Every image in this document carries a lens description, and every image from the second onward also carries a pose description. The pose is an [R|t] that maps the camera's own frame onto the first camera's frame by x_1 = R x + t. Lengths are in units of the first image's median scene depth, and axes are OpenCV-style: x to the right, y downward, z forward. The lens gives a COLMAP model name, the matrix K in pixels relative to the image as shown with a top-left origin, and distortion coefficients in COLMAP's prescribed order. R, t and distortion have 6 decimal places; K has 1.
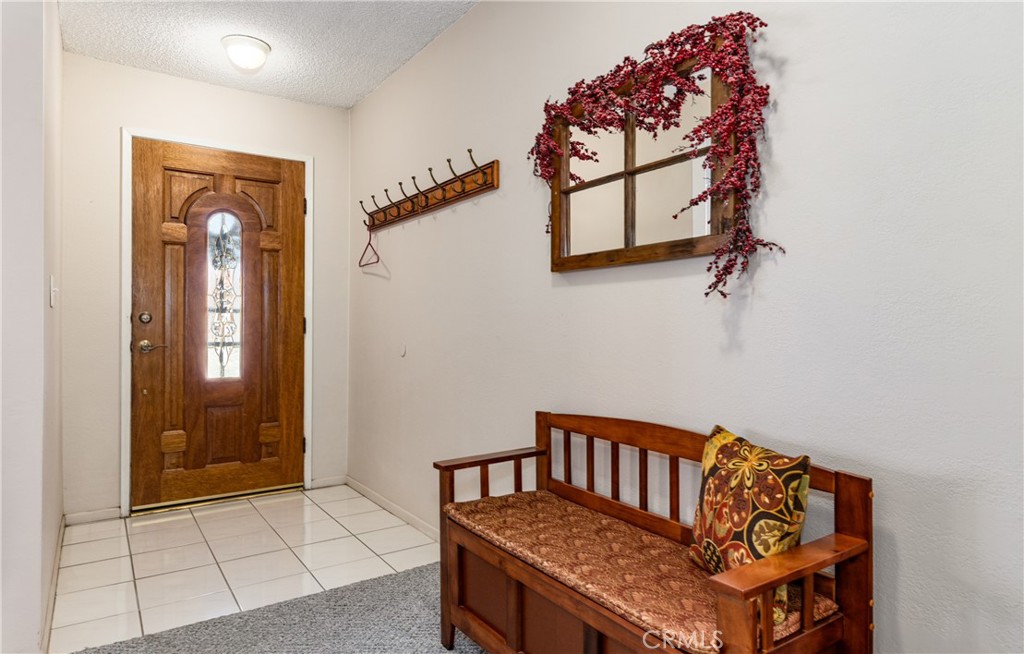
lens RADIAL K [[608.7, 0, 512.0], [0, 608.7, 327.0], [0, 0, 1]] dist [0.002489, 0.000657]
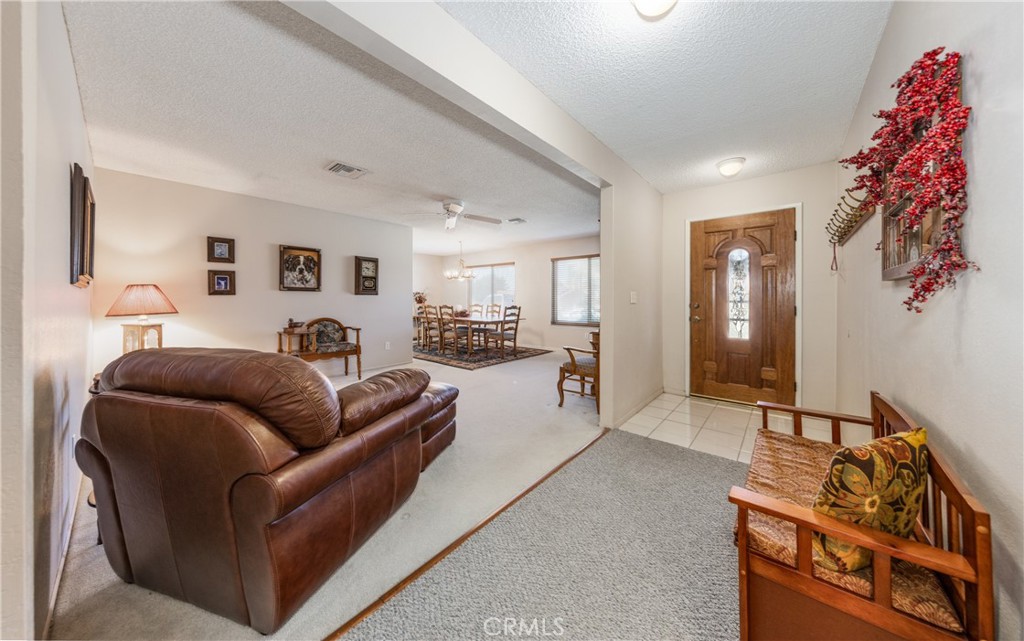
lens RADIAL K [[328.8, 0, 496.5], [0, 328.8, 298.2], [0, 0, 1]] dist [-0.000370, -0.000022]
pose [[0.241024, -0.003367, -0.970513, 0.330768], [-0.005651, 0.999972, -0.004872, -0.029993], [0.970503, 0.006659, 0.240998, 0.047932]]
